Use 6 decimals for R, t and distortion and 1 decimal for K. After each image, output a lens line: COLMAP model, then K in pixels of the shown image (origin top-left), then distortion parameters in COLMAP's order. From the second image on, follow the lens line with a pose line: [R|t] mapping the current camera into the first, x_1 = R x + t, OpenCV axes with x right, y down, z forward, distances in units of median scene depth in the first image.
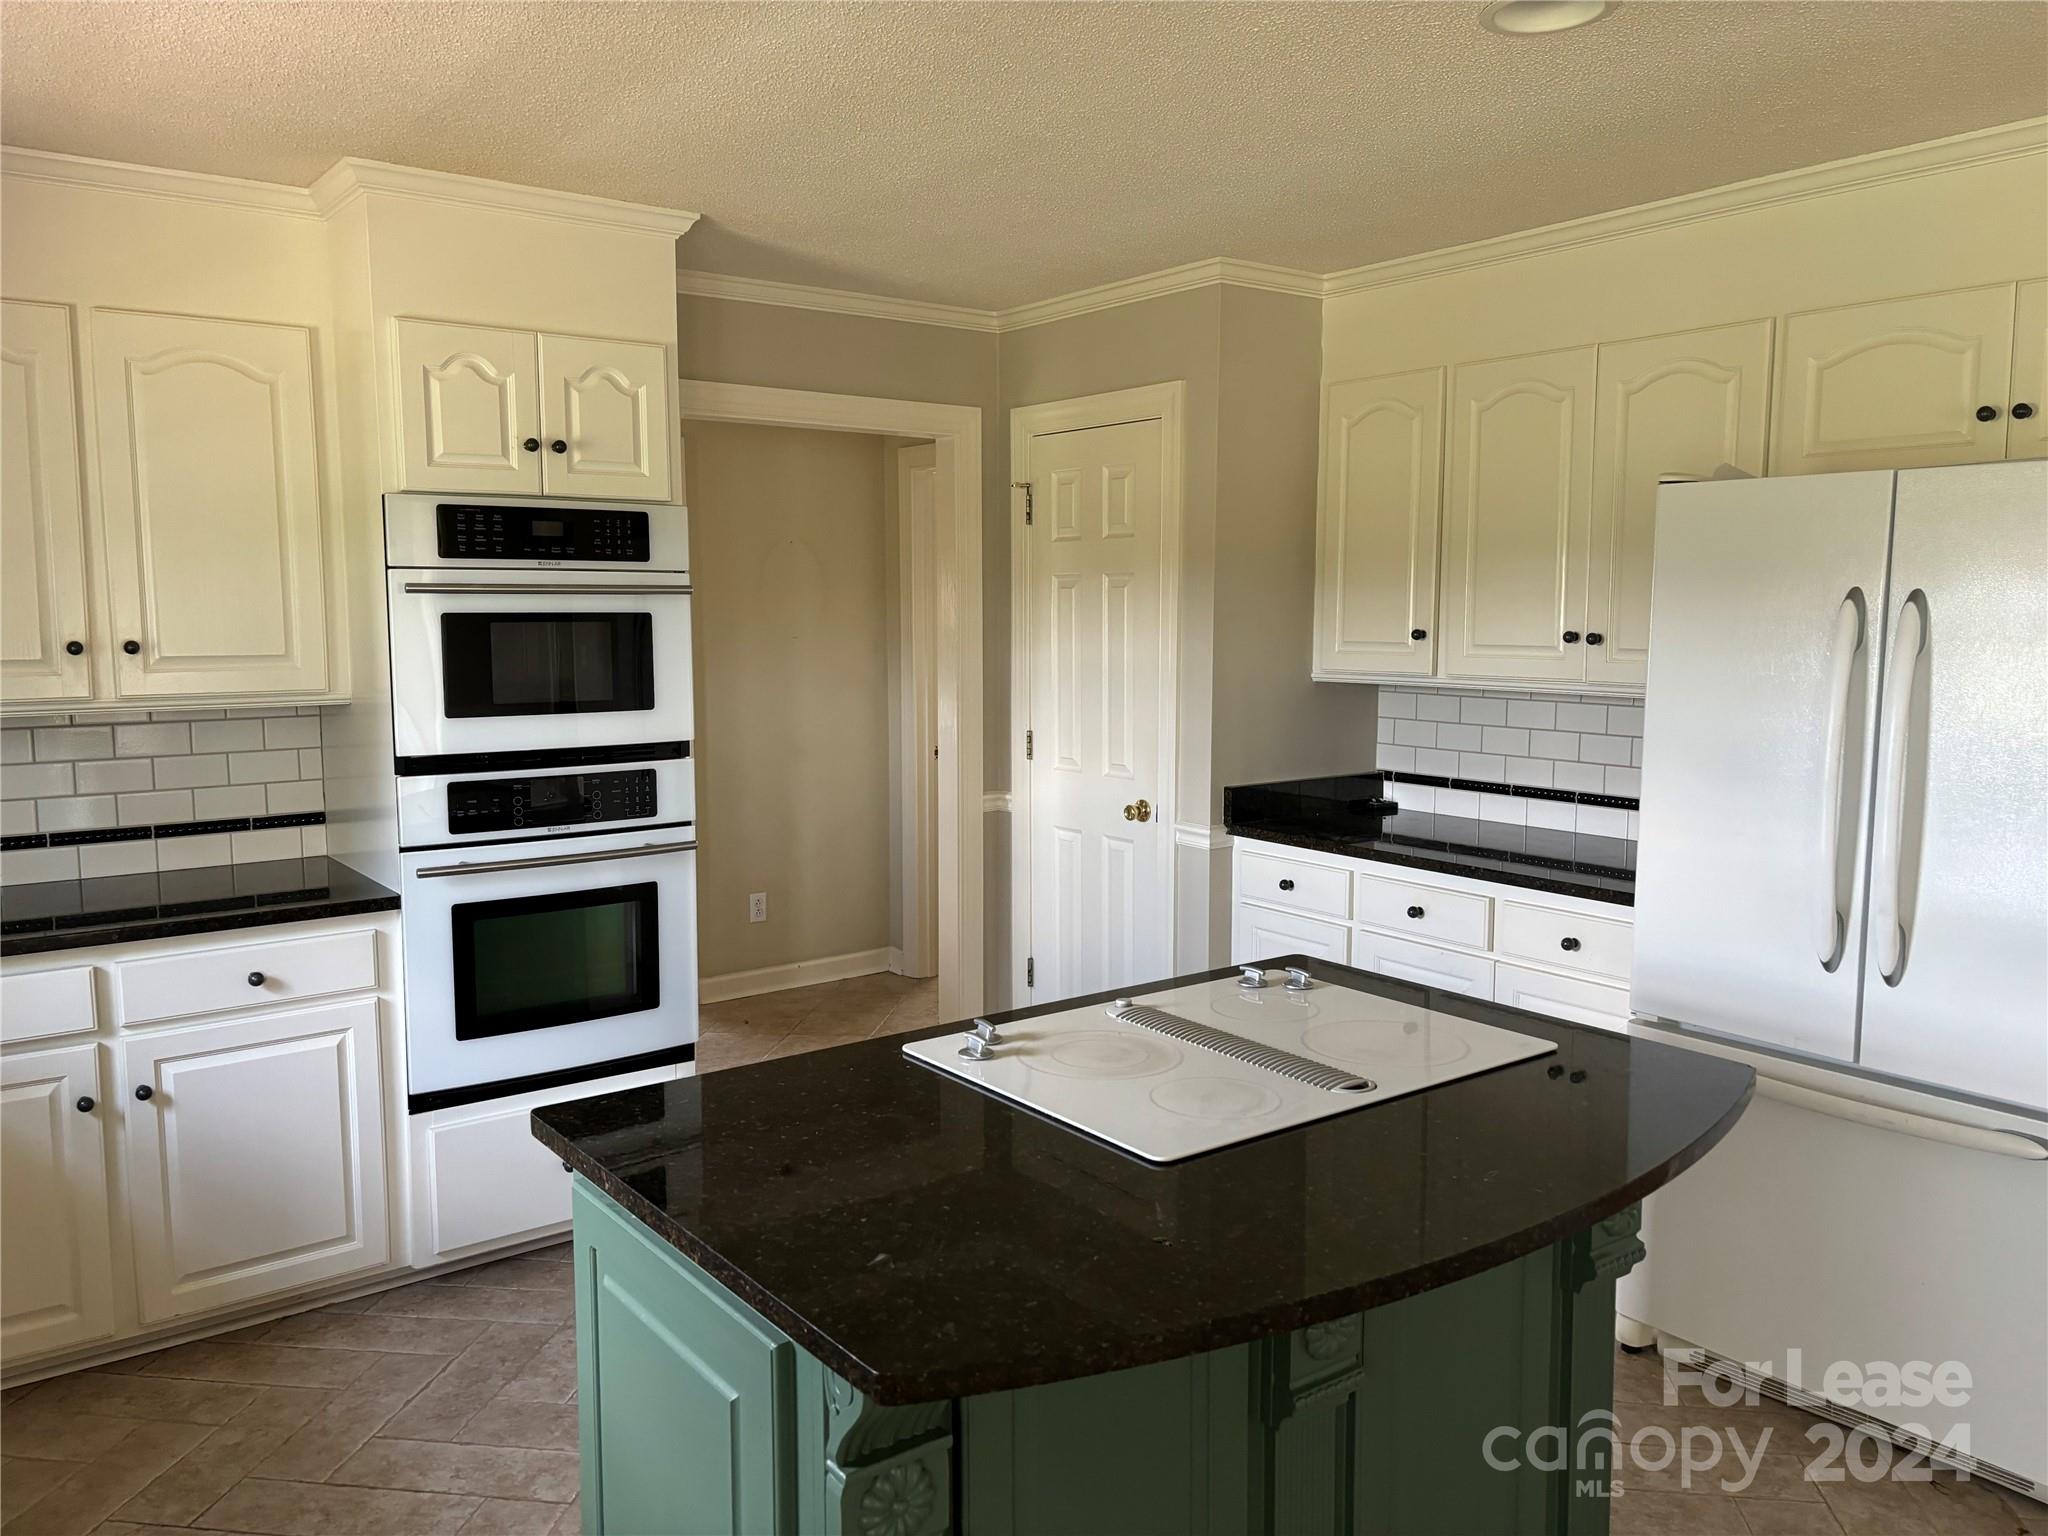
lens RADIAL K [[1542.9, 0, 1019.7], [0, 1542.9, 759.7], [0, 0, 1]] dist [0.056515, -0.058914]
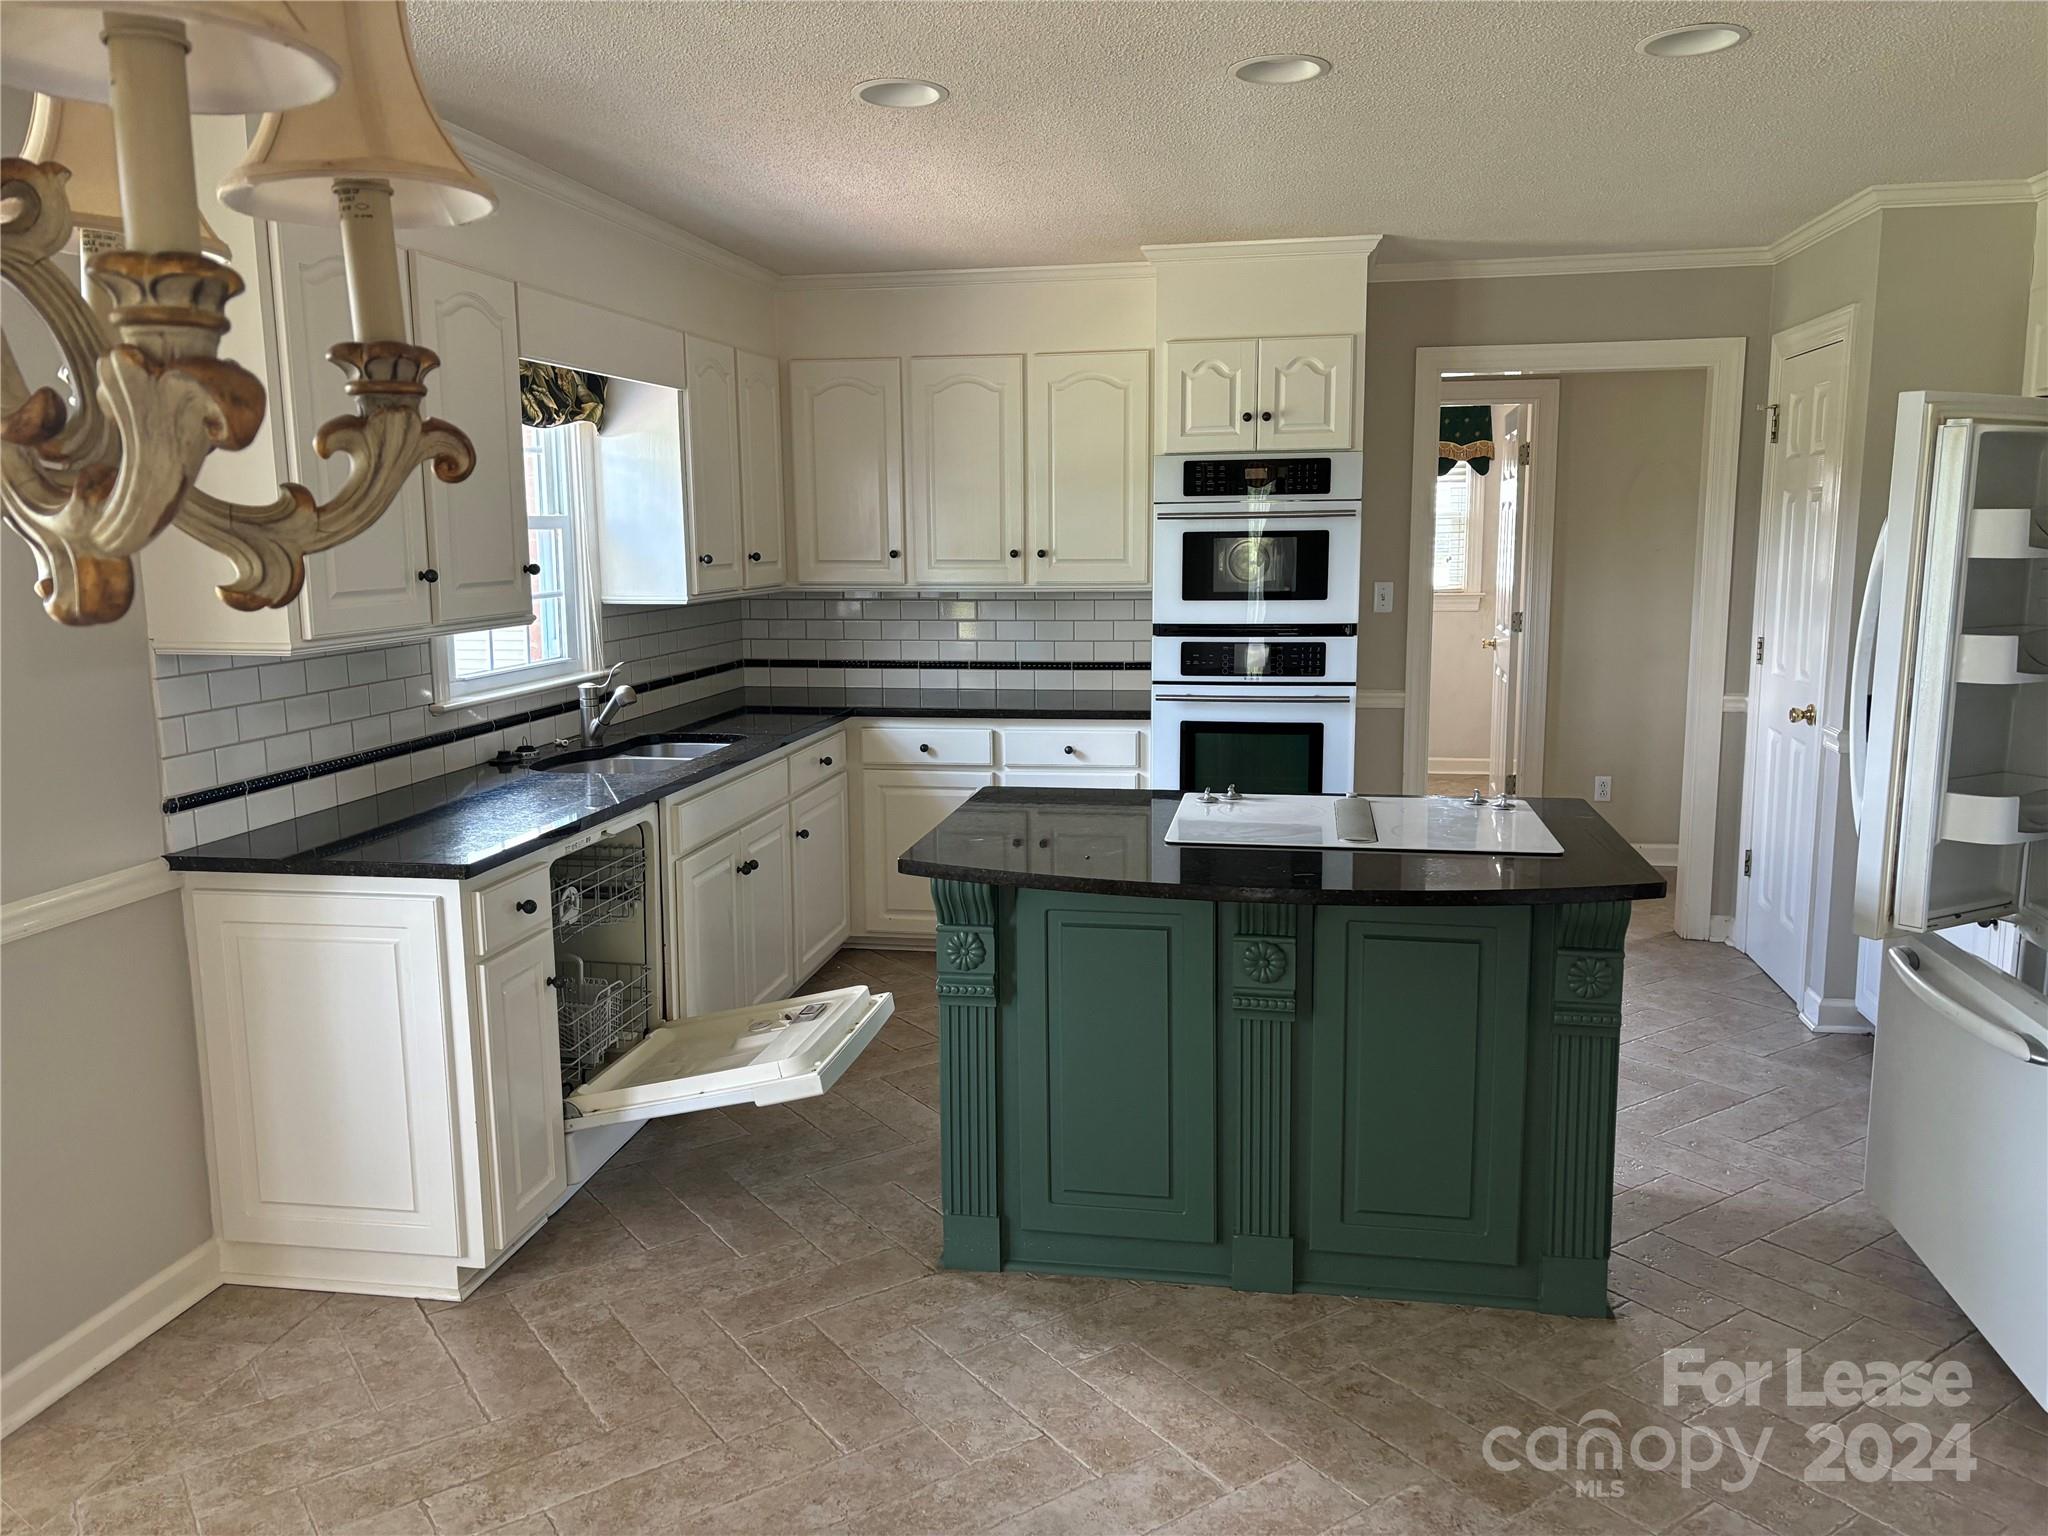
lens RADIAL K [[1542.9, 0, 1021.6], [0, 1542.9, 775.0], [0, 0, 1]] dist [0.056515, -0.058914]
pose [[0.682516, 0.110187, -0.722517, 0.631265], [-0.066735, 0.993836, 0.088524, 0.020298], [0.727818, -0.012201, 0.685662, -0.173014]]
